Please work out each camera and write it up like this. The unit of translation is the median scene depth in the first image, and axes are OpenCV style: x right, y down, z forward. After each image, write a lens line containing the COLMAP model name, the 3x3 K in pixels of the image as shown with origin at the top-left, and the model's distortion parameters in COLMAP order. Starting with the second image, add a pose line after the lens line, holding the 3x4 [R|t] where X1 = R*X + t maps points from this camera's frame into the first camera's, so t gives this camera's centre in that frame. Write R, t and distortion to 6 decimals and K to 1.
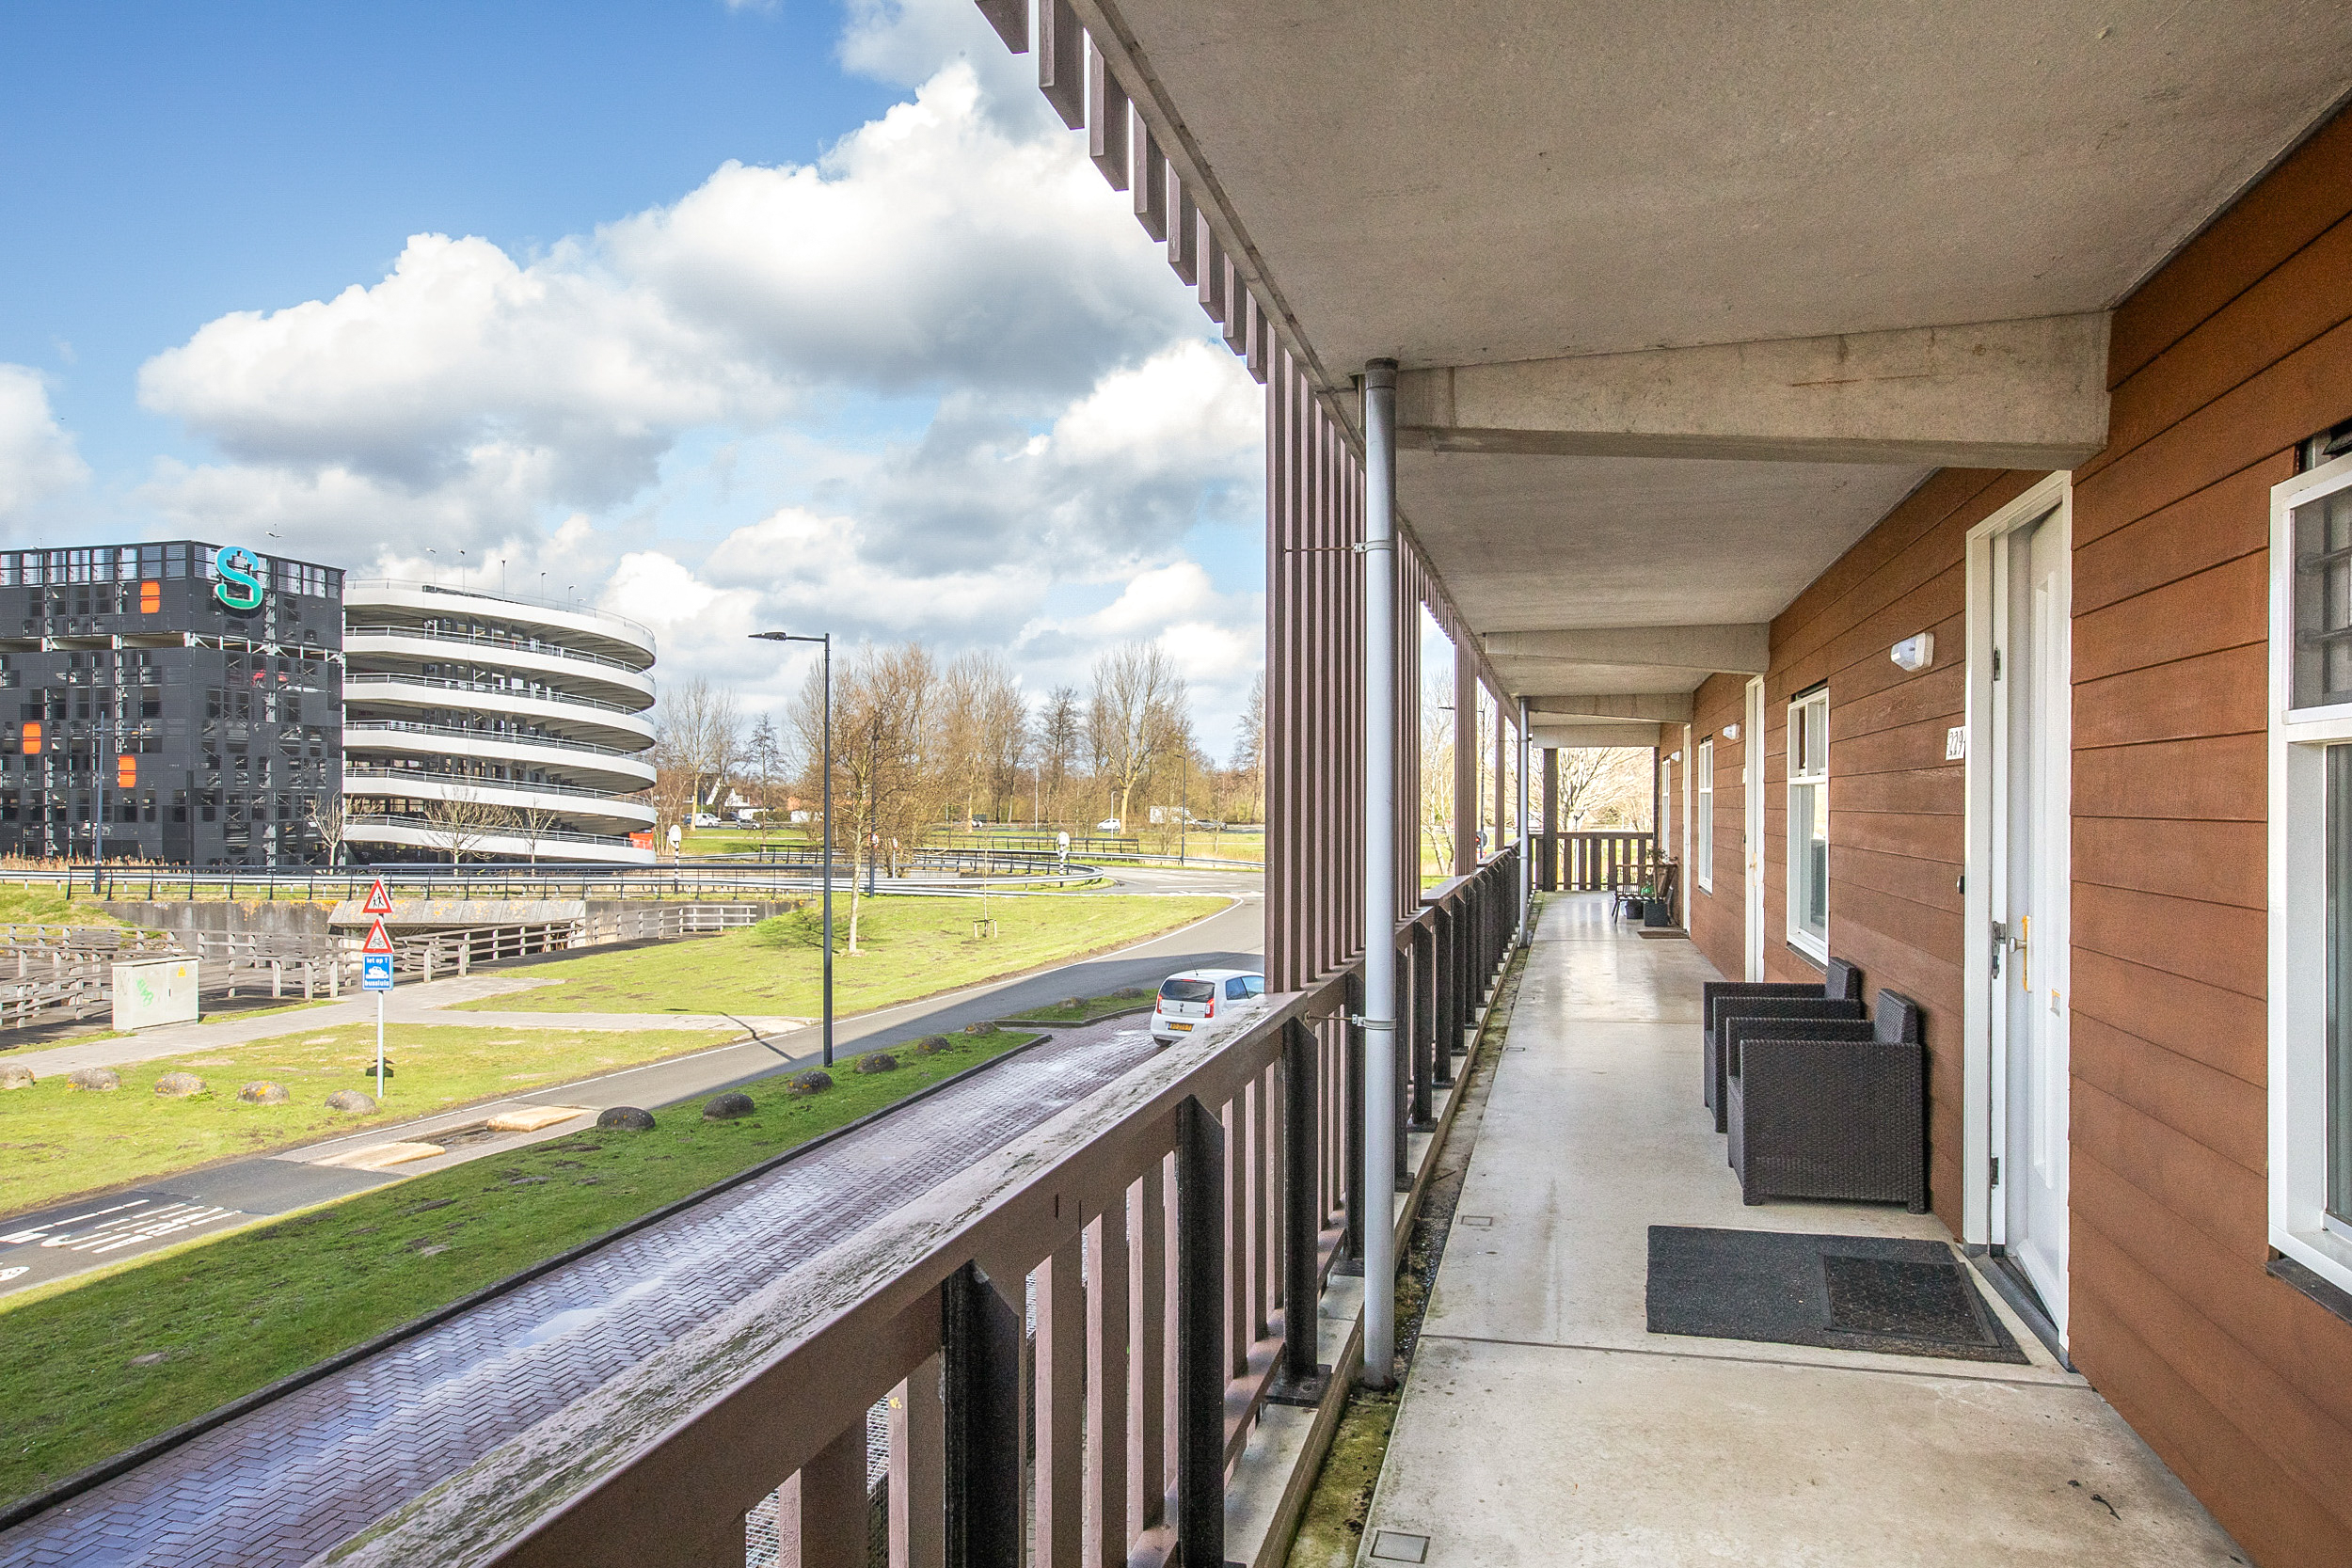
lens RADIAL K [[1463.7, 0, 1175.8], [0, 1463.7, 815.5], [0, 0, 1]] dist [0.000753, 0.000137]
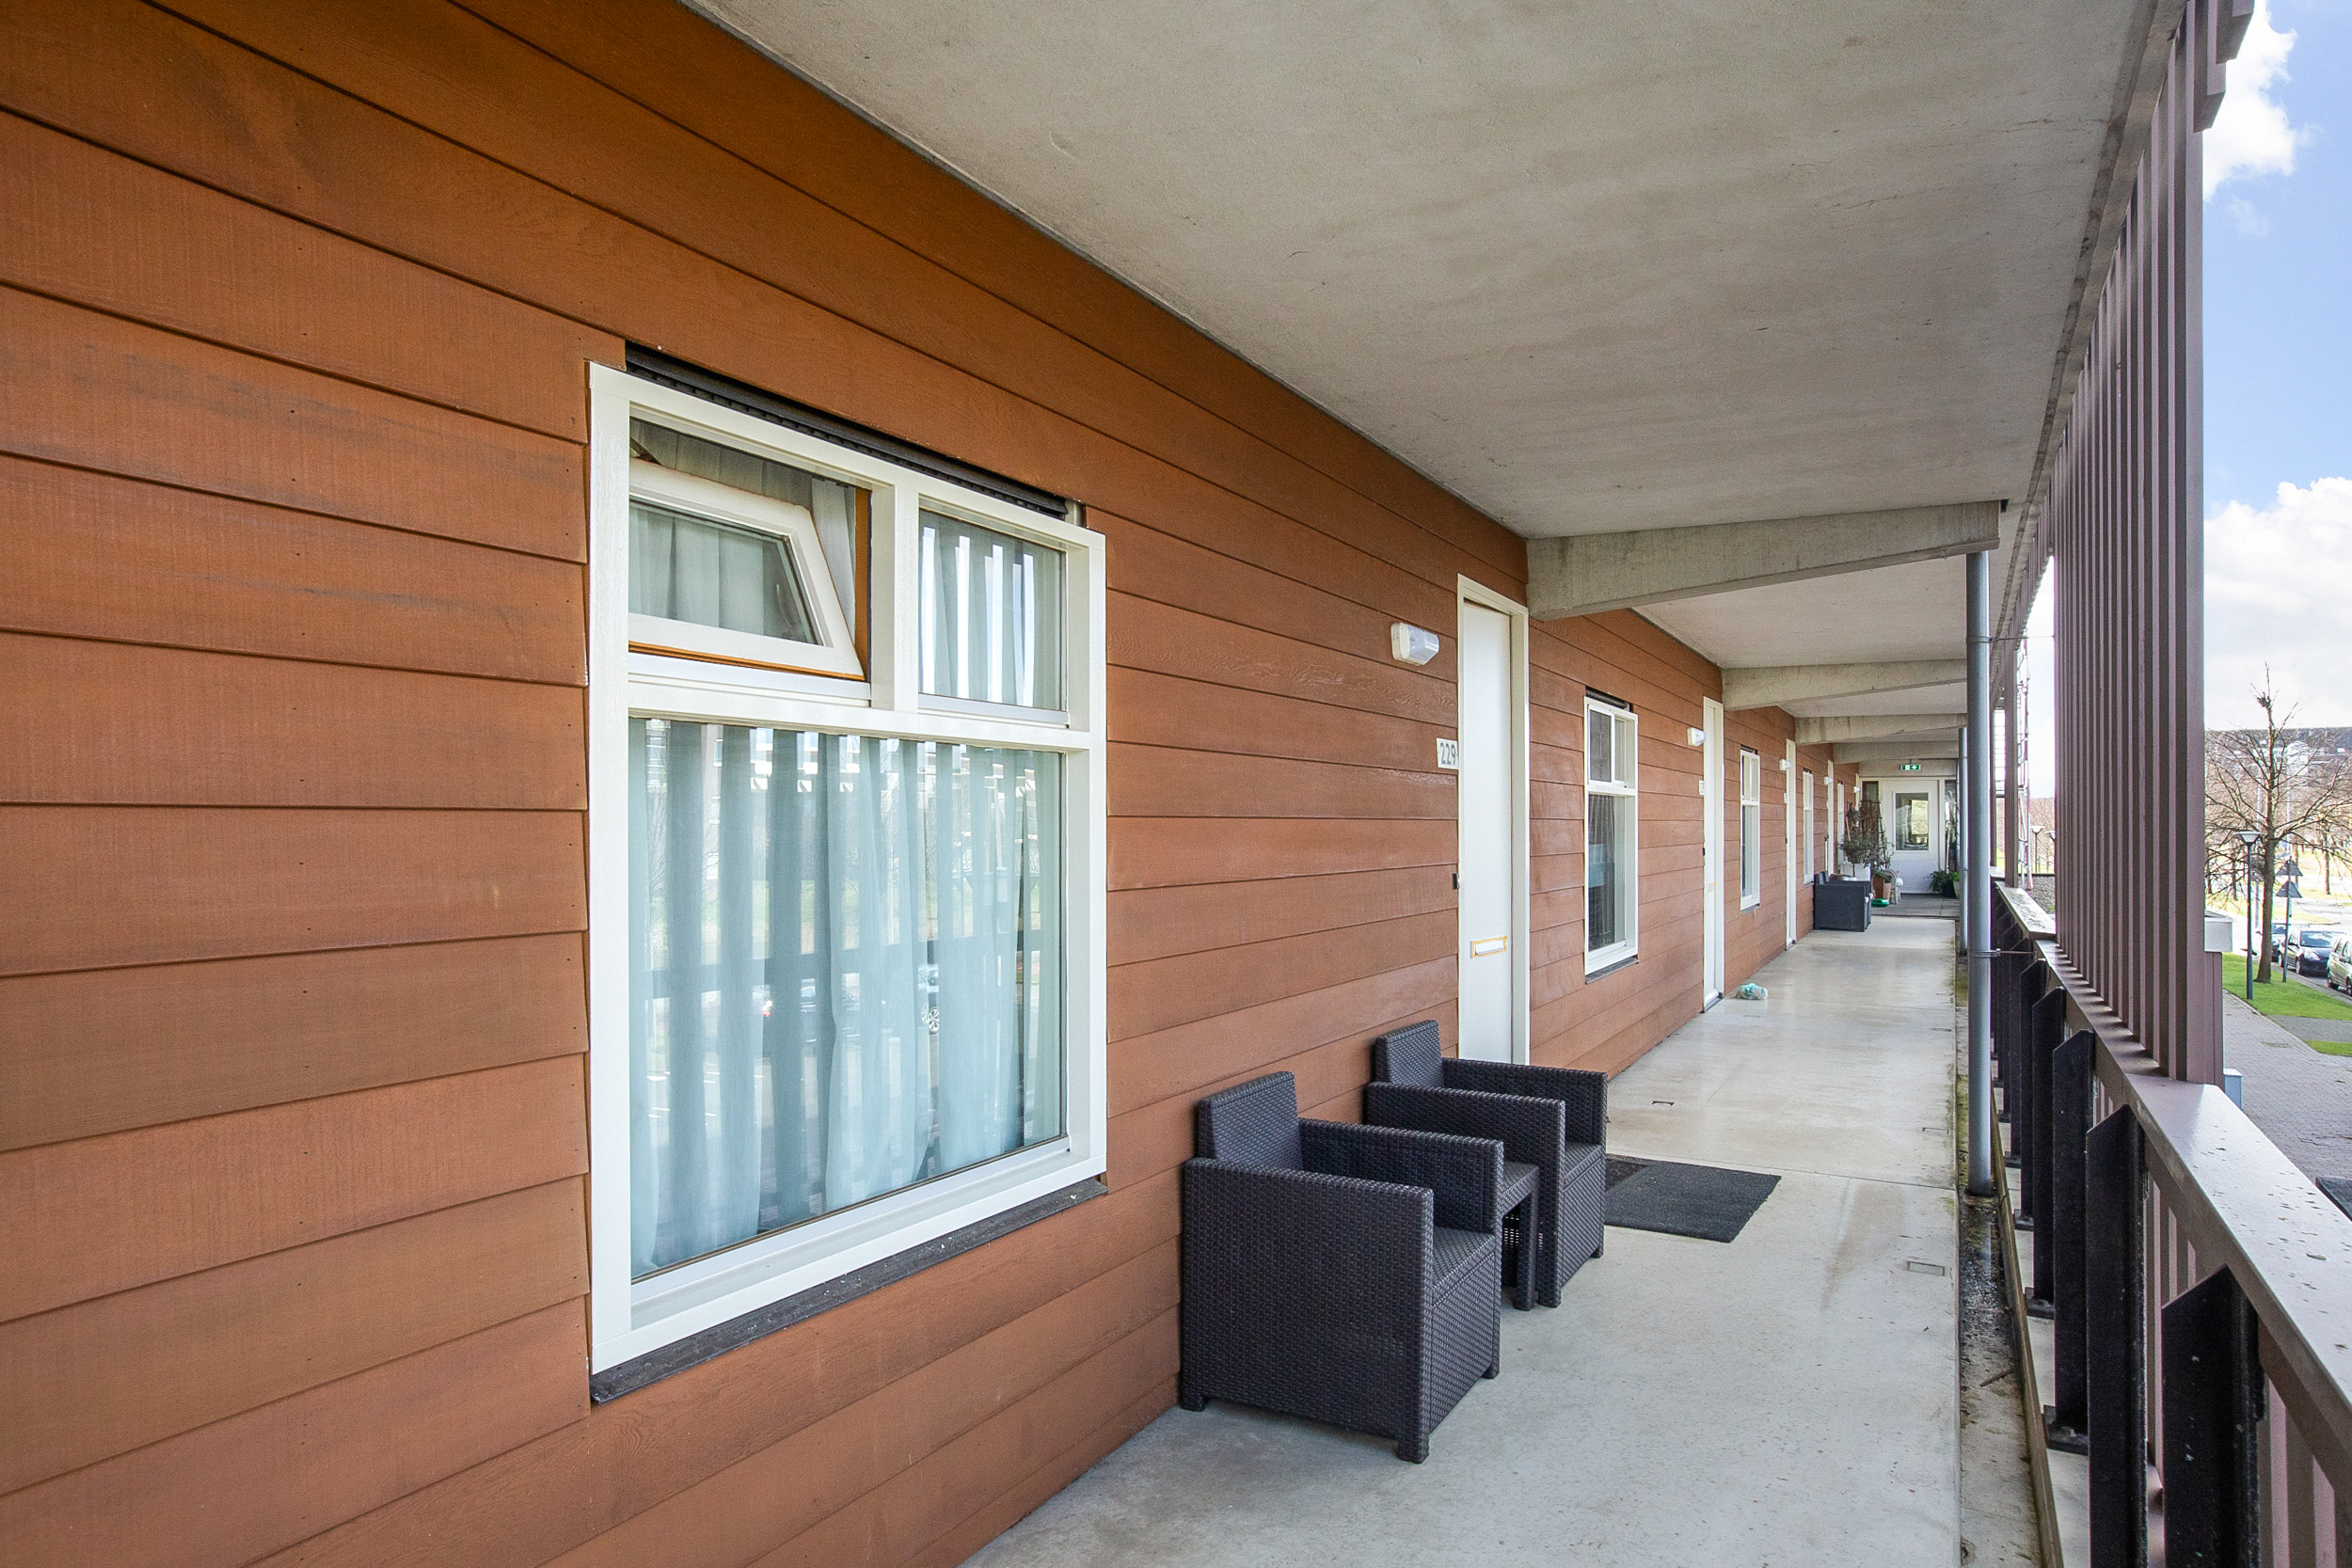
lens RADIAL K [[1463.7, 0, 1175.8], [0, 1463.7, 815.5], [0, 0, 1]] dist [0.000753, 0.000137]
pose [[-0.974585, 0.002528, 0.224003, 0.461583], [0.004409, 0.999959, 0.007894, -0.012093], [-0.223974, 0.008681, -0.974556, 2.016471]]
